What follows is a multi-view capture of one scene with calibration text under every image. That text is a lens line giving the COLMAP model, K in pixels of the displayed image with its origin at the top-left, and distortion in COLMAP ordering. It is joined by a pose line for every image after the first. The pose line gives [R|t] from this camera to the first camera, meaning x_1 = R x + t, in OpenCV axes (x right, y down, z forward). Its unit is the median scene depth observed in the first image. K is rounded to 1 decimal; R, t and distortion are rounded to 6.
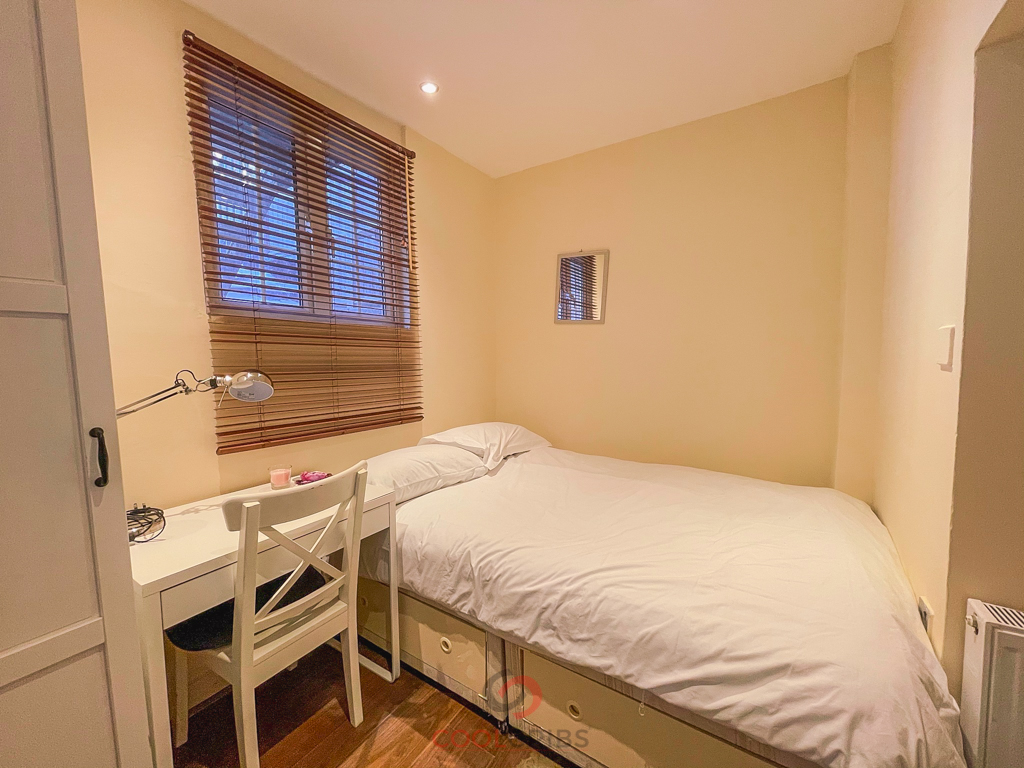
lens RADIAL K [[410.0, 0, 508.0], [0, 410.0, 386.3], [0, 0, 1]] dist [-0.002264, 0.000280]
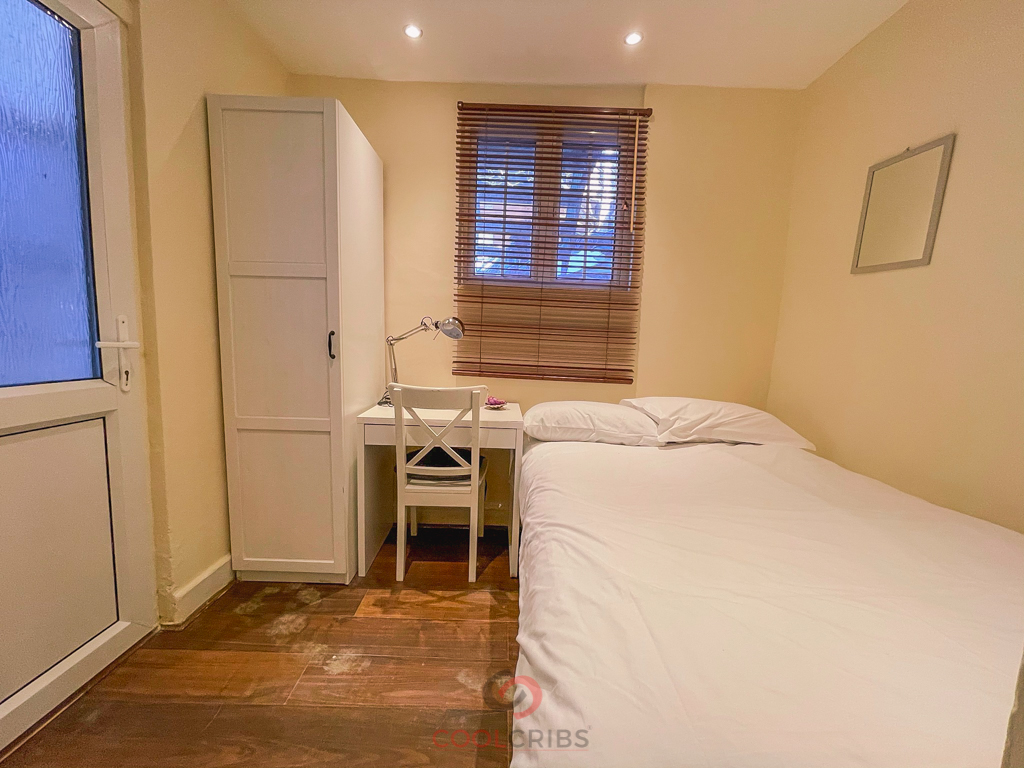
lens RADIAL K [[410.0, 0, 507.7], [0, 410.0, 386.0], [0, 0, 1]] dist [-0.002264, 0.000280]
pose [[0.555204, 0.122872, -0.822588, 0.680467], [-0.104977, 0.991470, 0.077244, 0.066135], [0.825062, 0.043467, 0.563367, 0.289894]]
